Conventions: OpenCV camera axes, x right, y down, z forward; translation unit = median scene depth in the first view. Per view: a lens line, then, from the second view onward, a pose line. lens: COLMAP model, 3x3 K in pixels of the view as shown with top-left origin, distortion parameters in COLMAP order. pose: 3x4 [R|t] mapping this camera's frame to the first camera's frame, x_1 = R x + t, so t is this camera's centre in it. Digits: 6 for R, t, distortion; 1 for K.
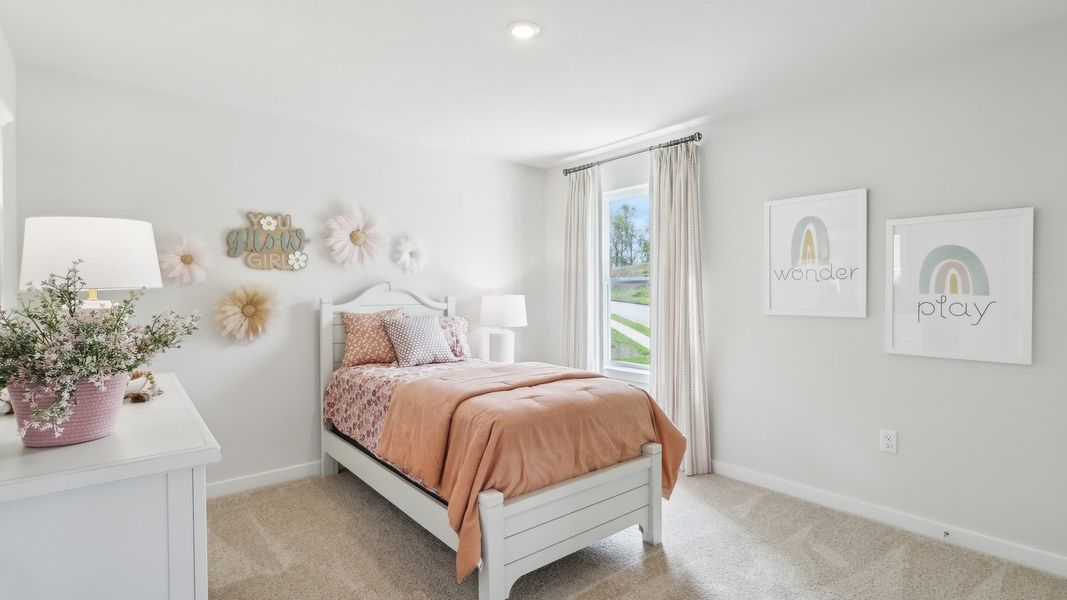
lens RADIAL K [[504.2, 0, 527.1], [0, 504.2, 296.5], [0, 0, 1]] dist [-0.000853, -0.000281]
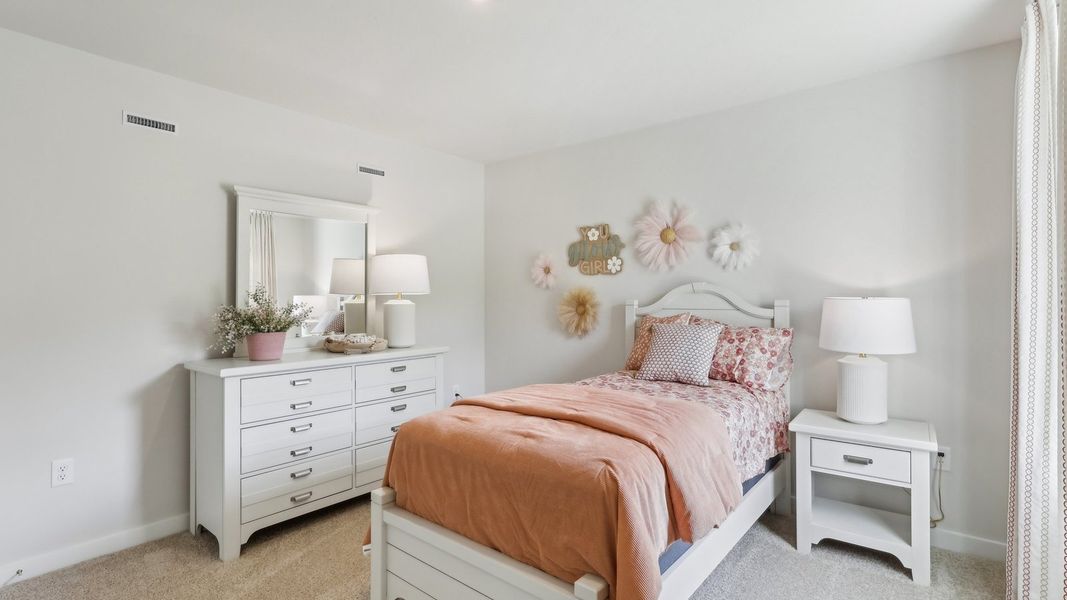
lens RADIAL K [[504.2, 0, 530.6], [0, 504.2, 298.8], [0, 0, 1]] dist [-0.000853, -0.000281]
pose [[0.204182, 0.009517, -0.978887, 0.563940], [-0.002870, 0.999954, 0.009124, -0.008778], [0.978929, 0.000946, 0.204200, 0.609146]]
